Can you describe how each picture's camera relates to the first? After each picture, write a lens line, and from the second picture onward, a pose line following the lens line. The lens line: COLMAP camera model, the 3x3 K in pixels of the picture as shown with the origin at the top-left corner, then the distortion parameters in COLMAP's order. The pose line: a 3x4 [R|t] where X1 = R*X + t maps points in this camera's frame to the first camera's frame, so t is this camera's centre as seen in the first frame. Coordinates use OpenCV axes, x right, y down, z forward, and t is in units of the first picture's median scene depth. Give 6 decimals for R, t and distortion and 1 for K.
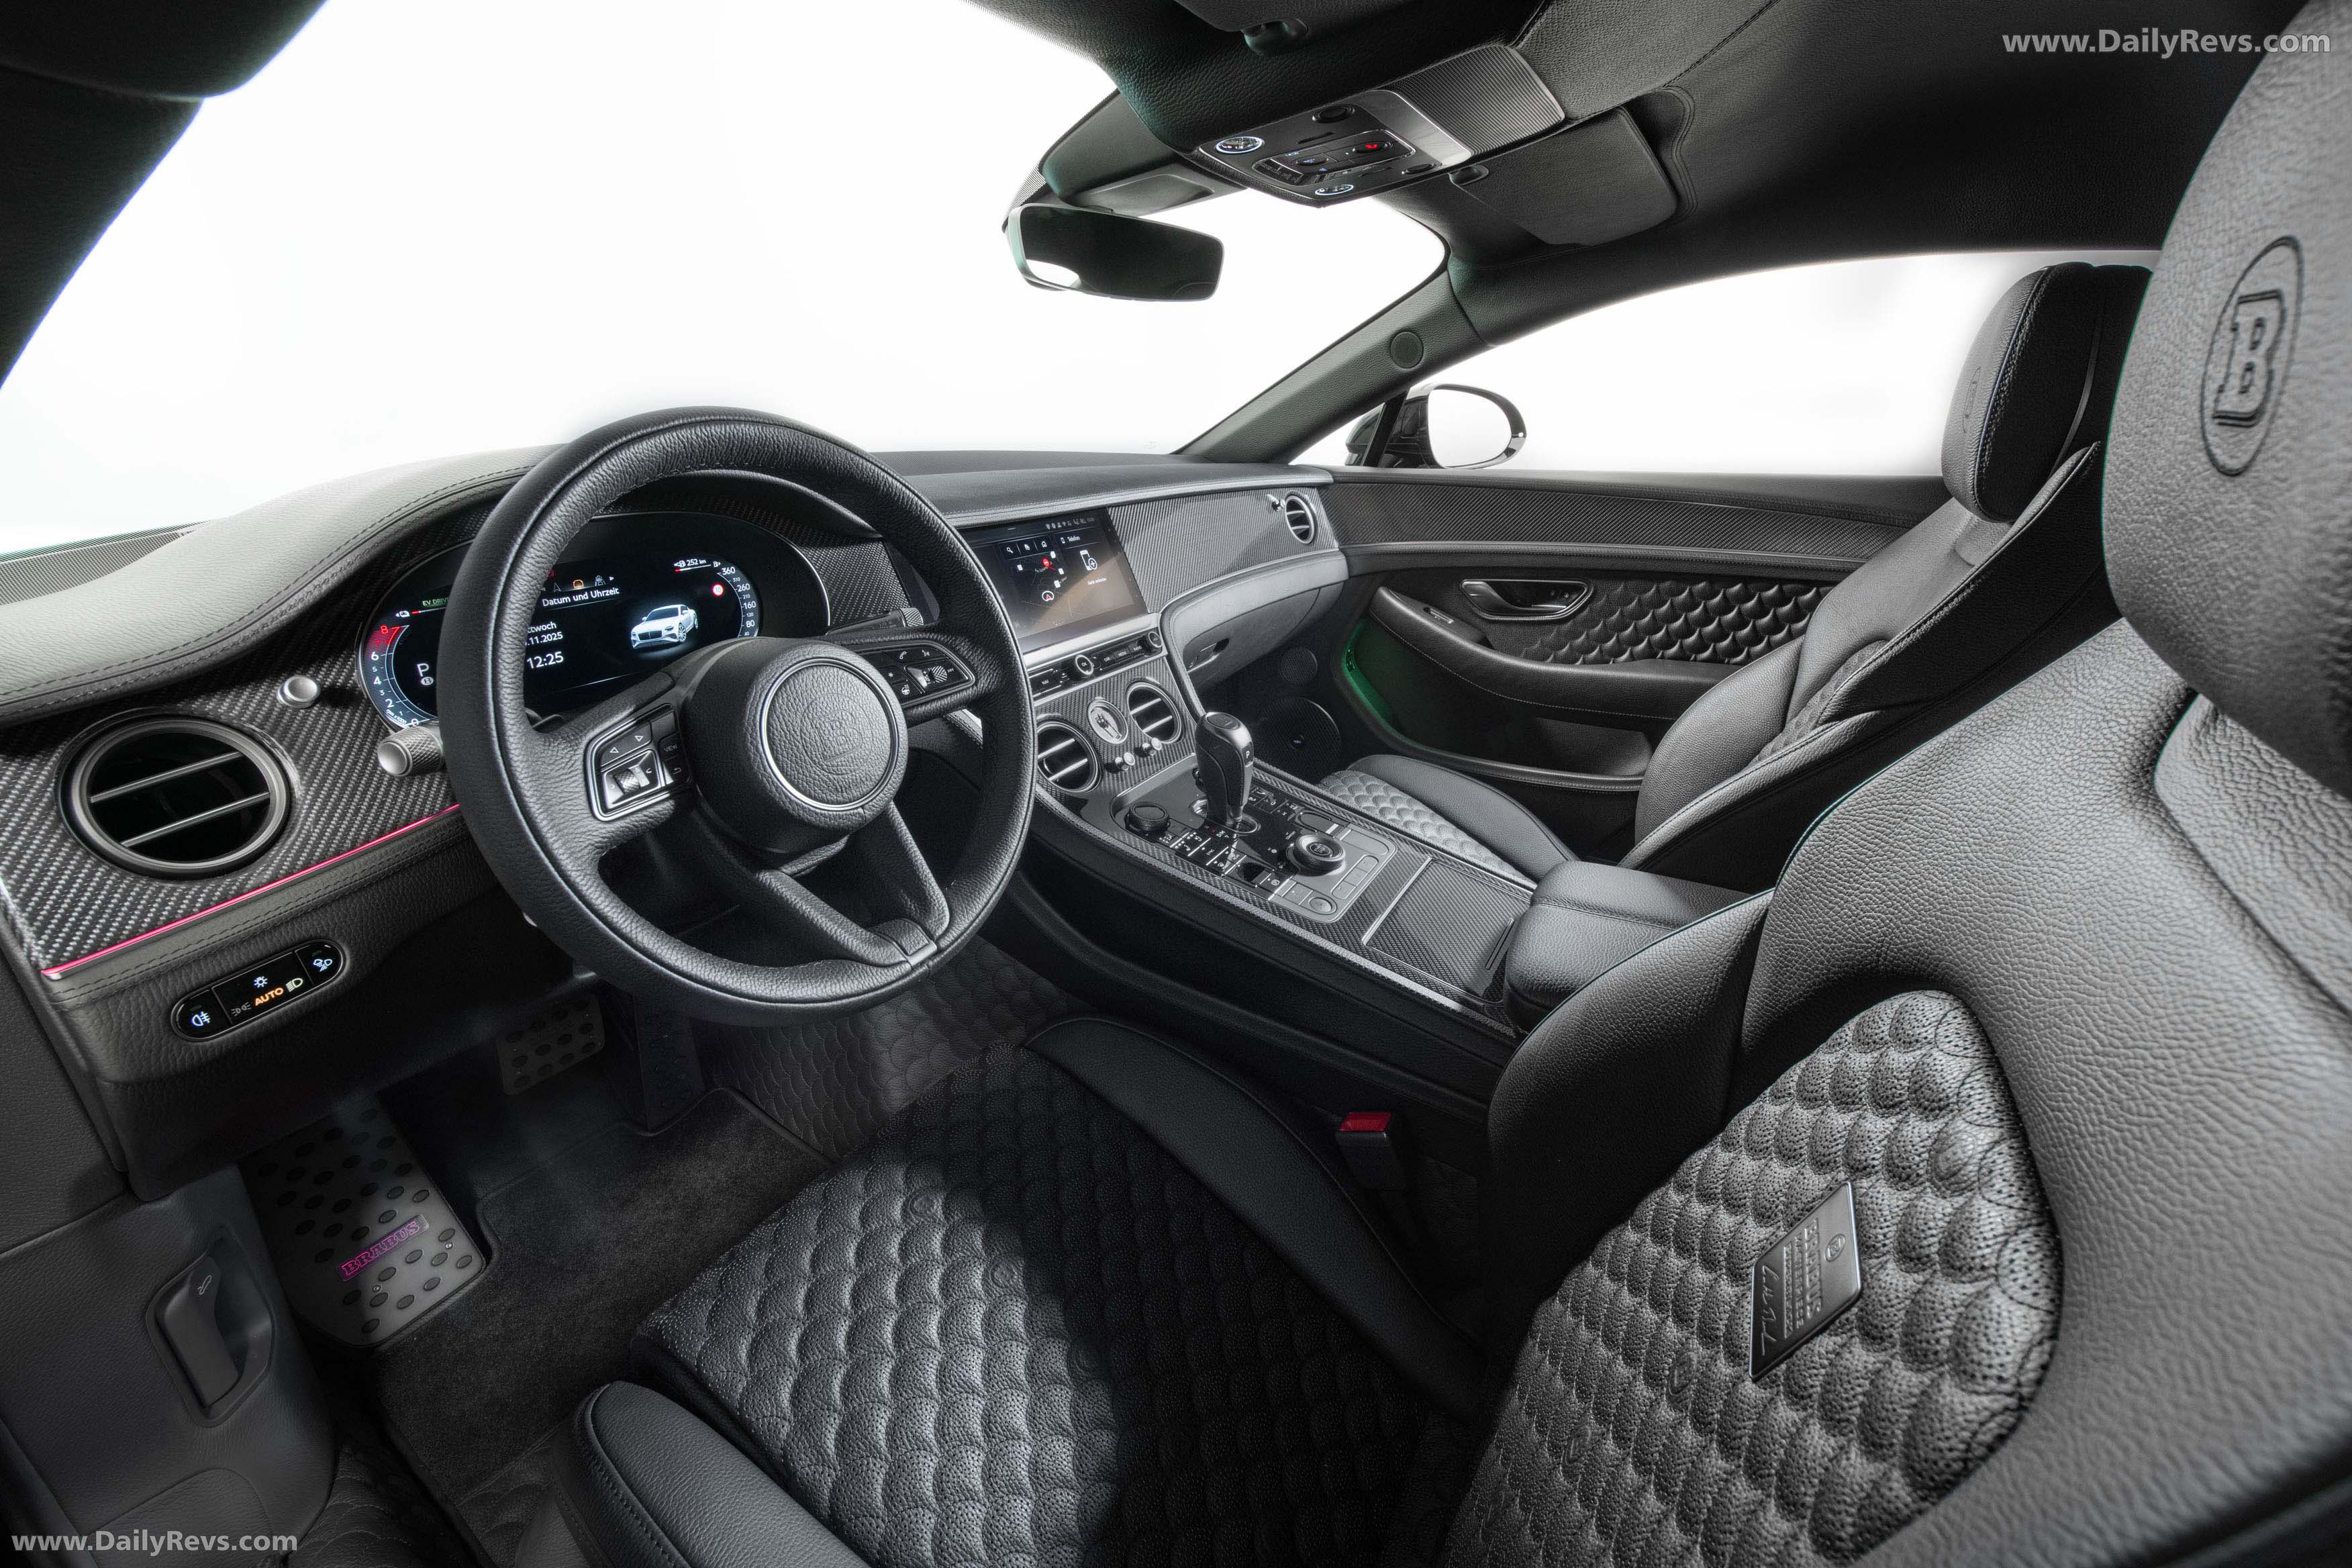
lens RADIAL K [[975.4, 0, 1176.0], [0, 975.4, 784.0], [0, 0, 1]] dist [-0.001534, -0.000251]
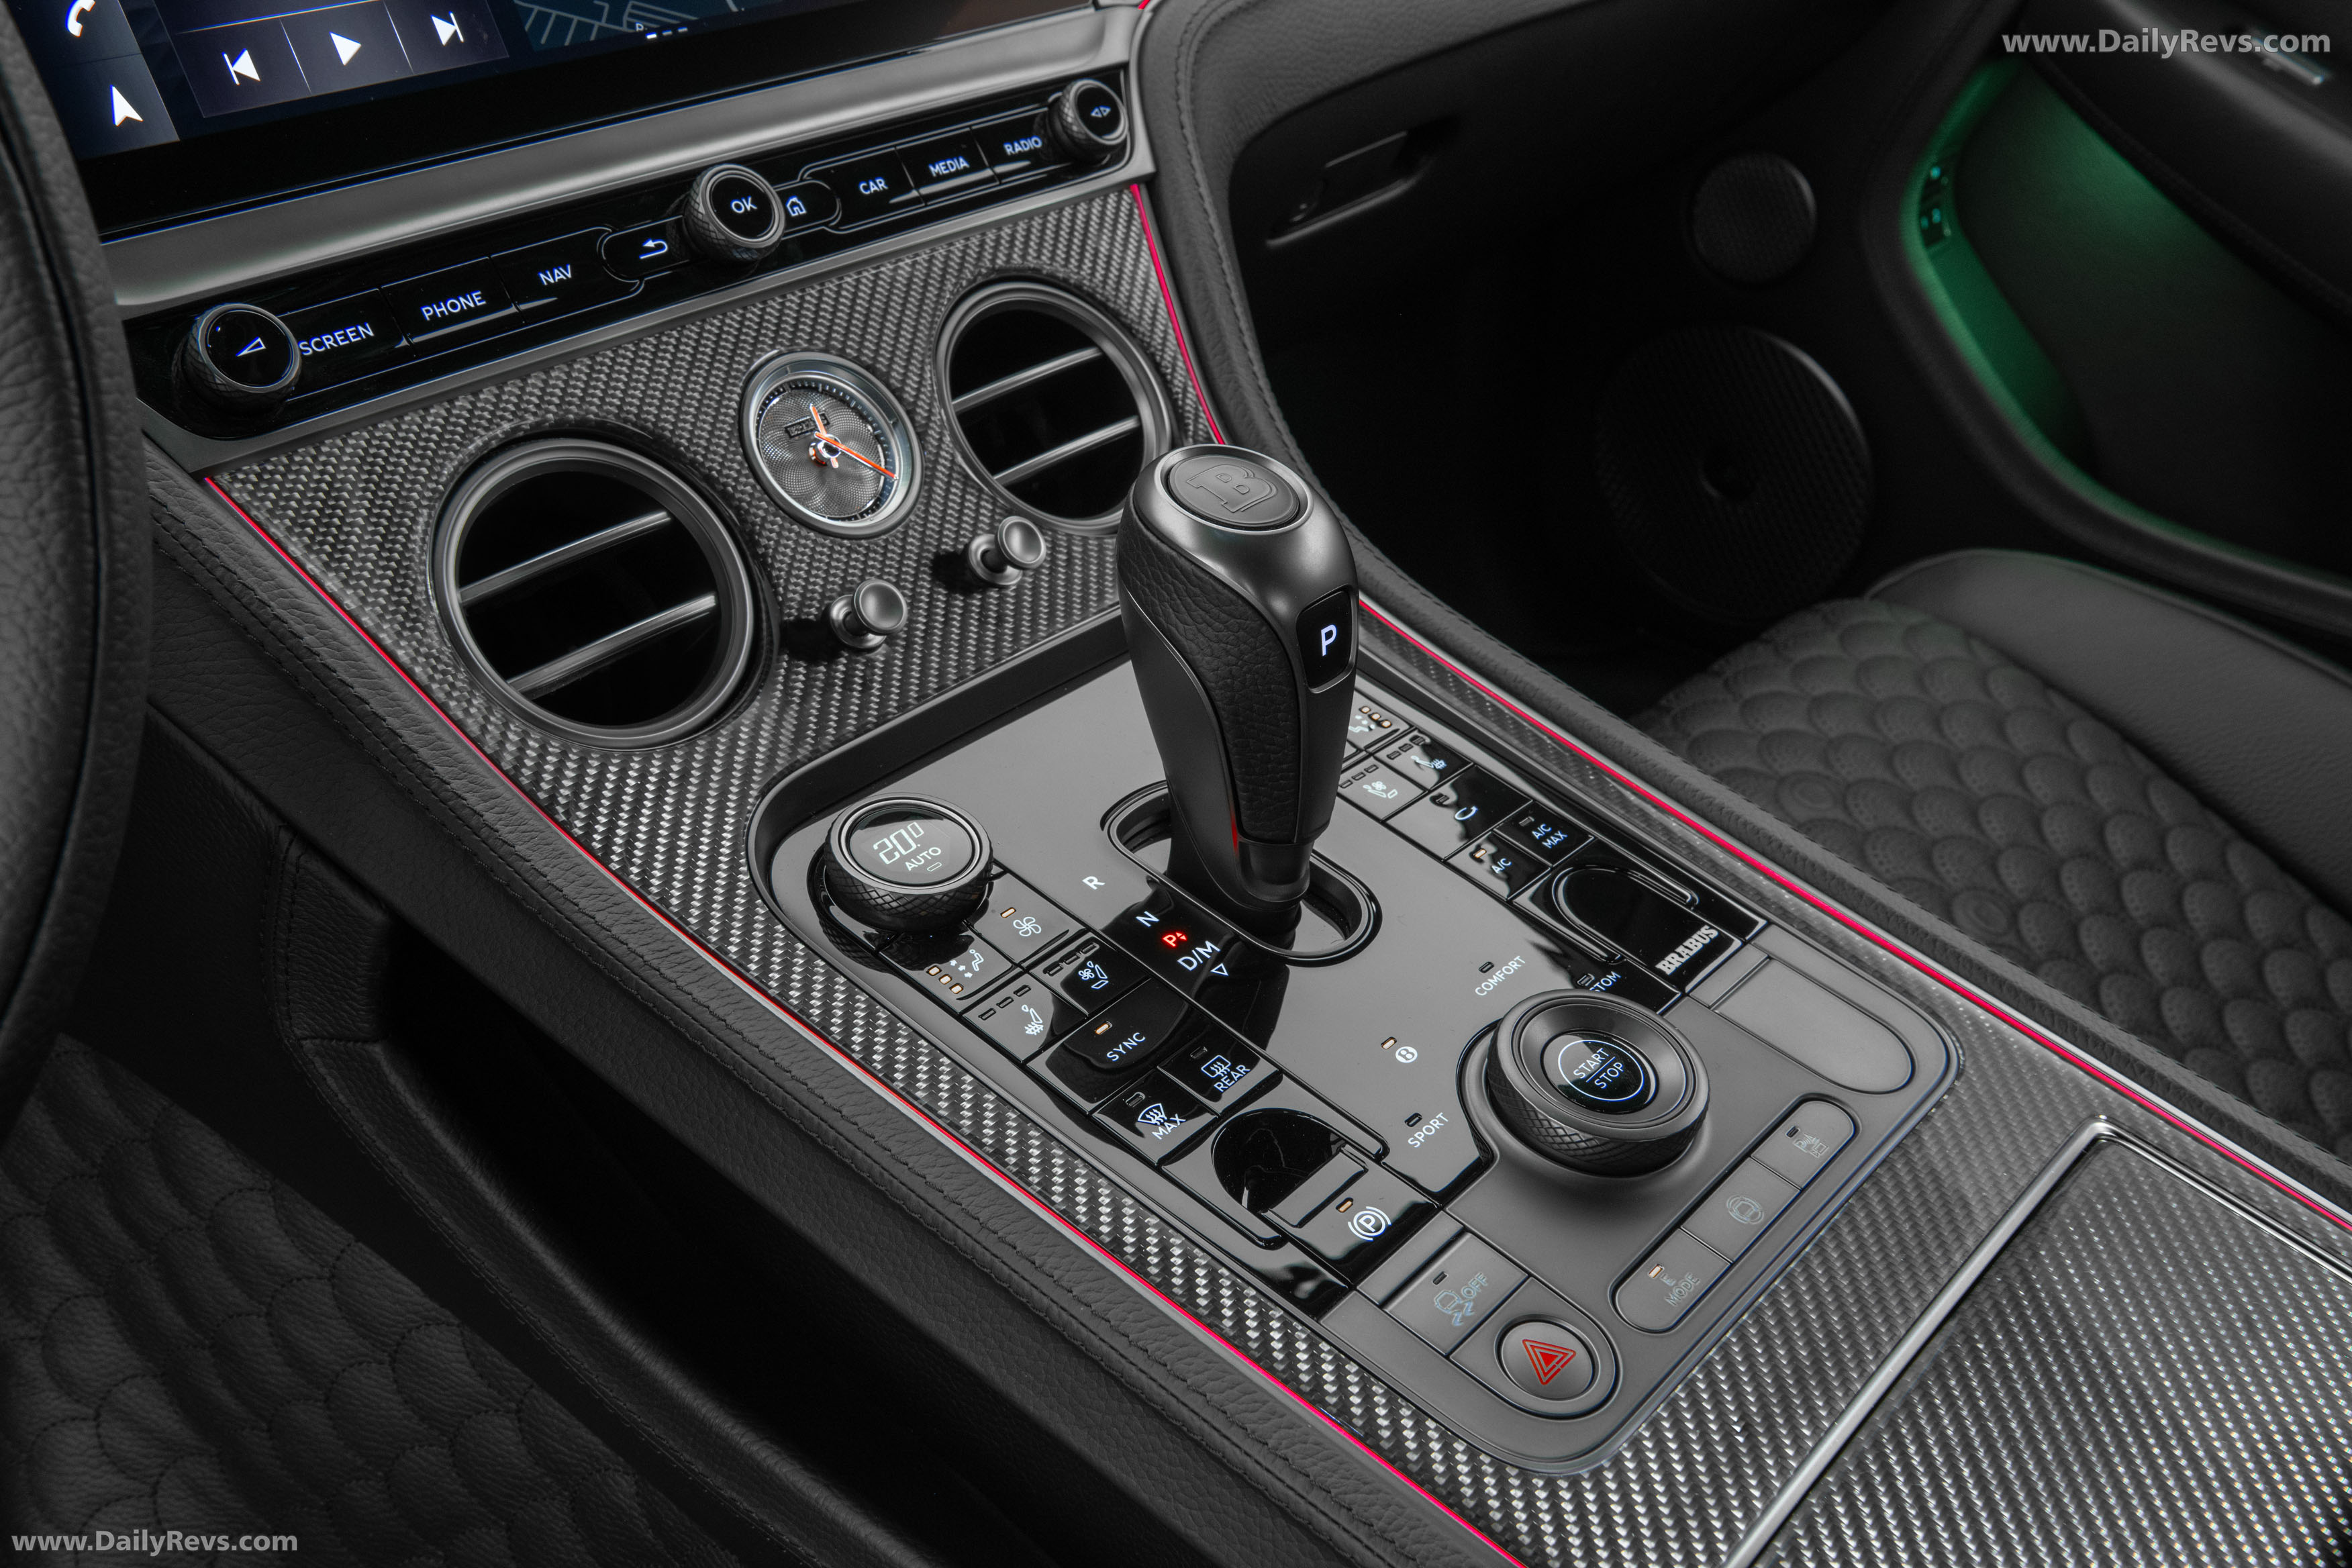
lens RADIAL K [[2618.9, 0, 1176.0], [0, 2618.9, 784.0], [0, 0, 1]] dist [-0.014183, -0.013735]
pose [[0.990119, 0.075093, -0.118430, 0.136270], [-0.060905, 0.991003, 0.119179, -0.081554], [0.126314, -0.110789, 0.985784, 0.434210]]
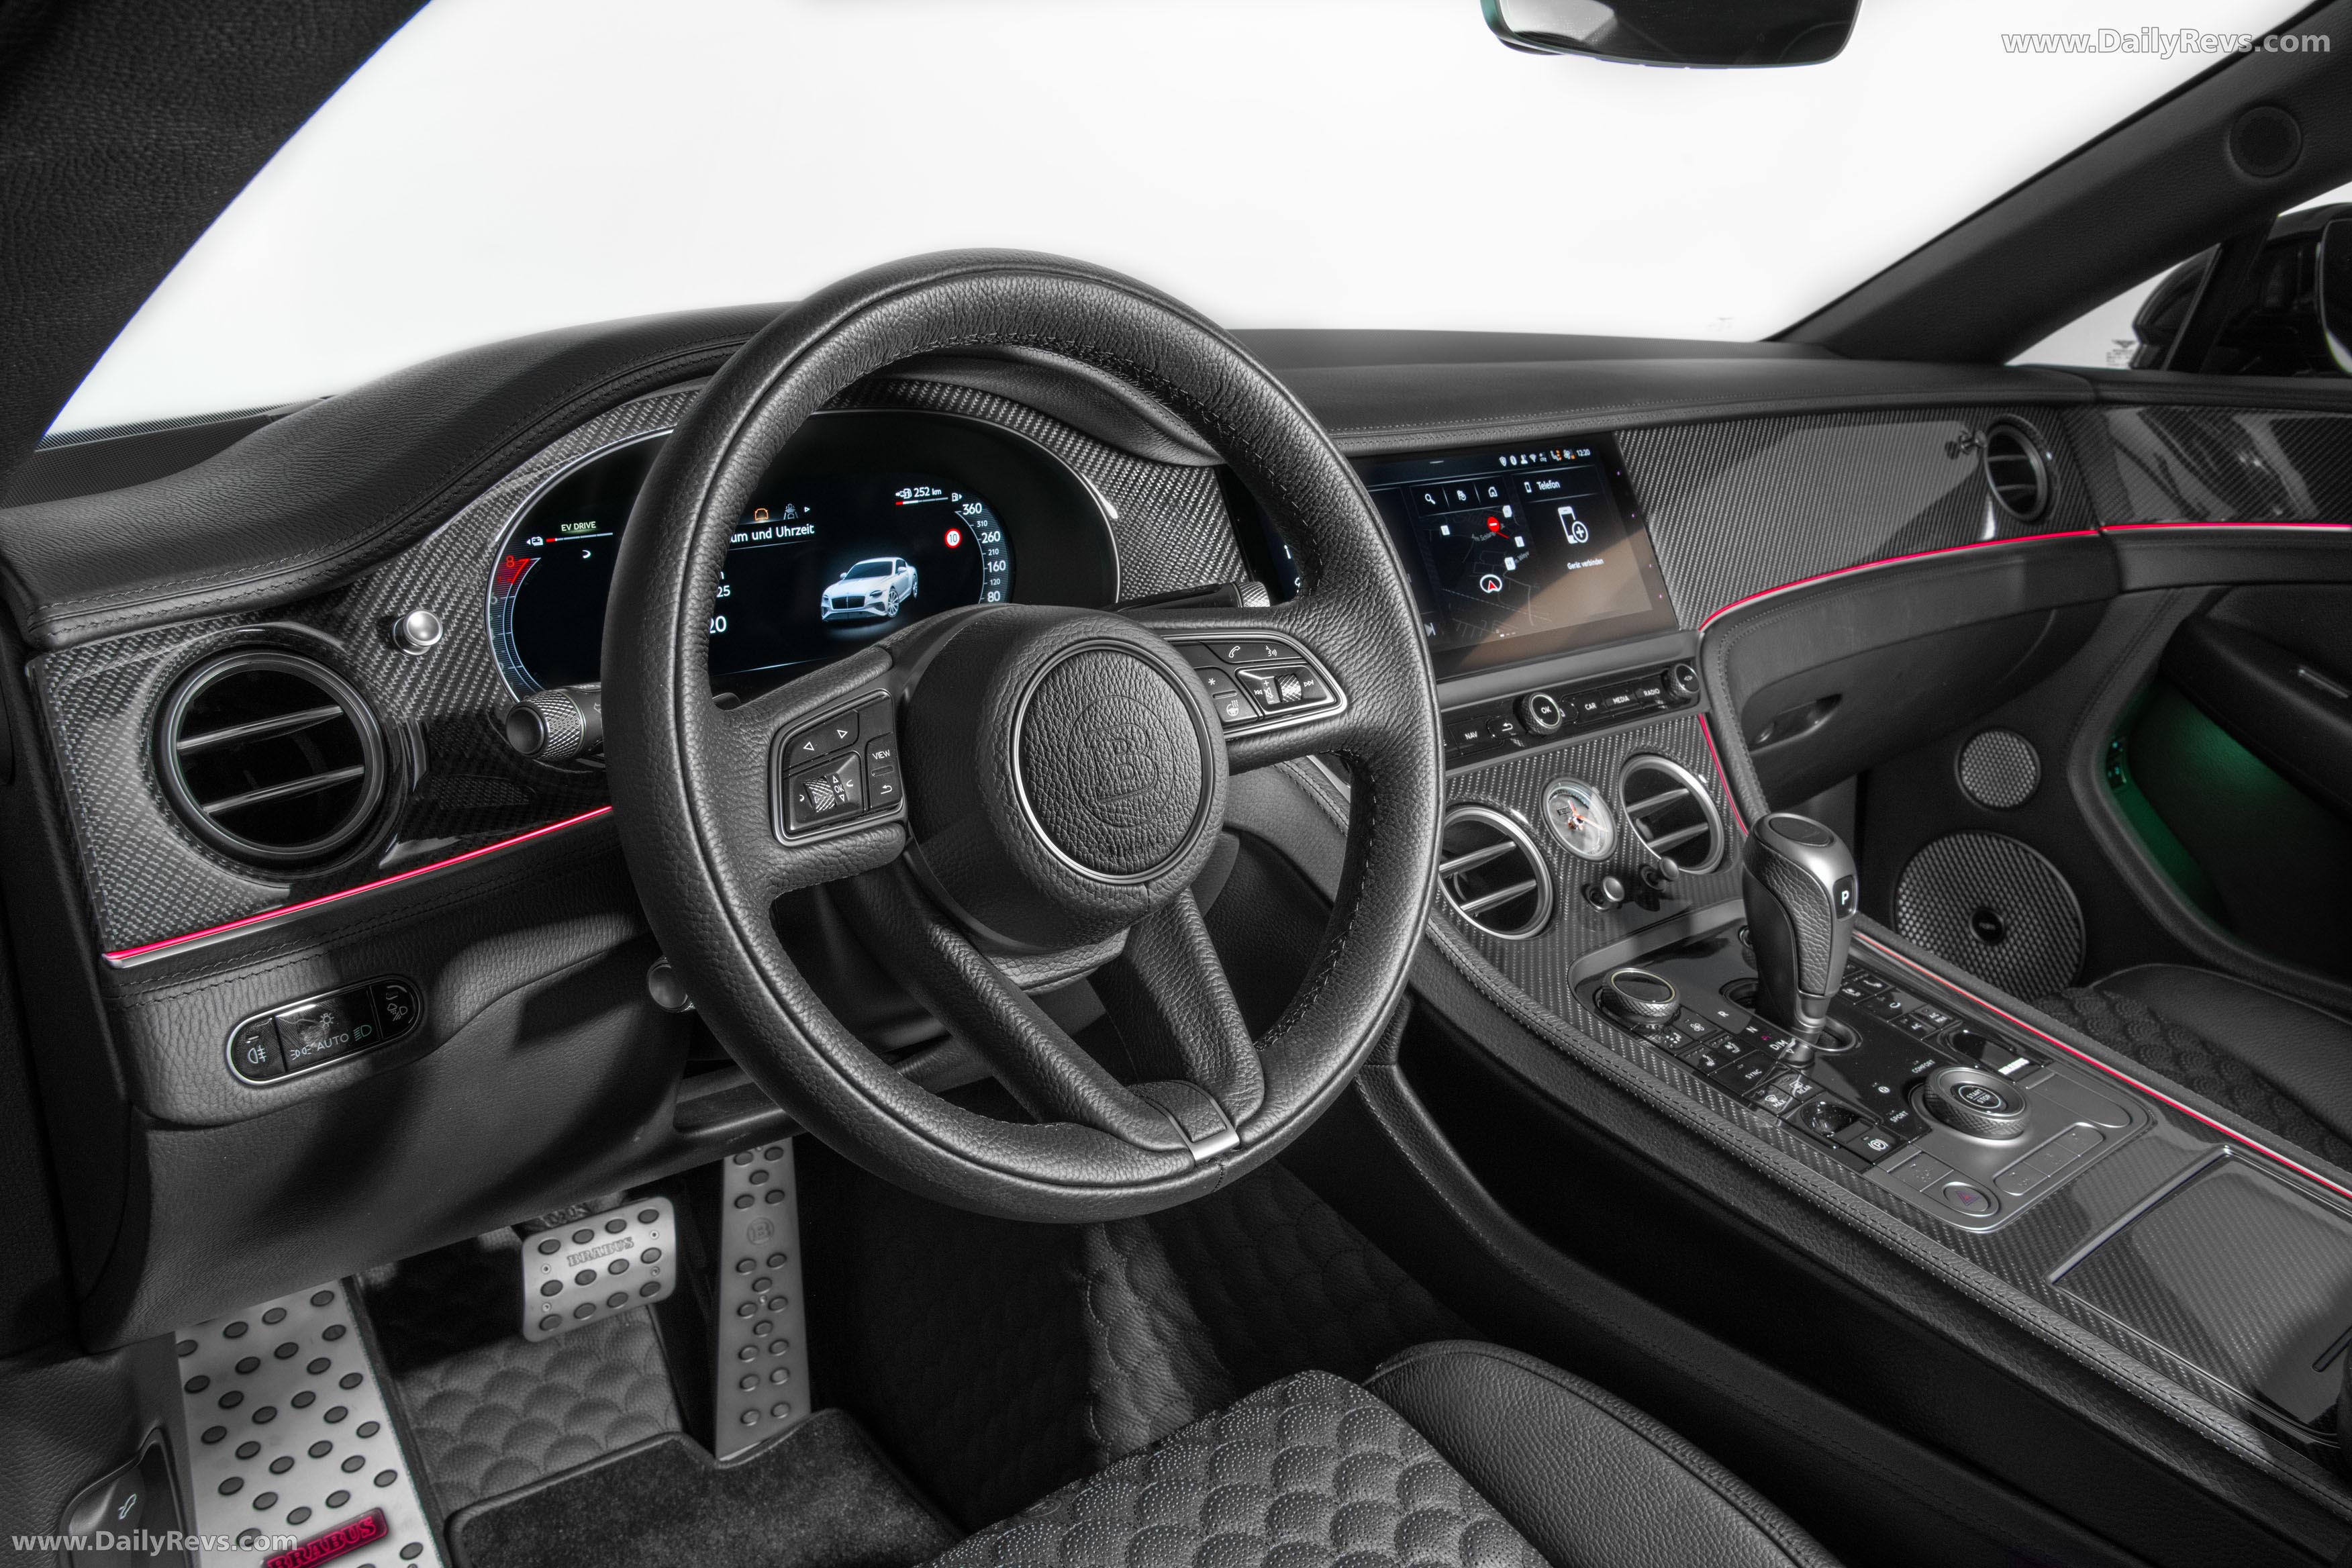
lens RADIAL K [[1993.1, 0, 1176.0], [0, 1993.1, 784.0], [0, 0, 1]] dist [0.023968, -0.005747]
pose [[0.956234, 0.077573, -0.282134, 0.033163], [-0.108364, 0.989542, -0.095201, 0.059744], [0.271799, 0.121608, 0.954640, -0.147928]]
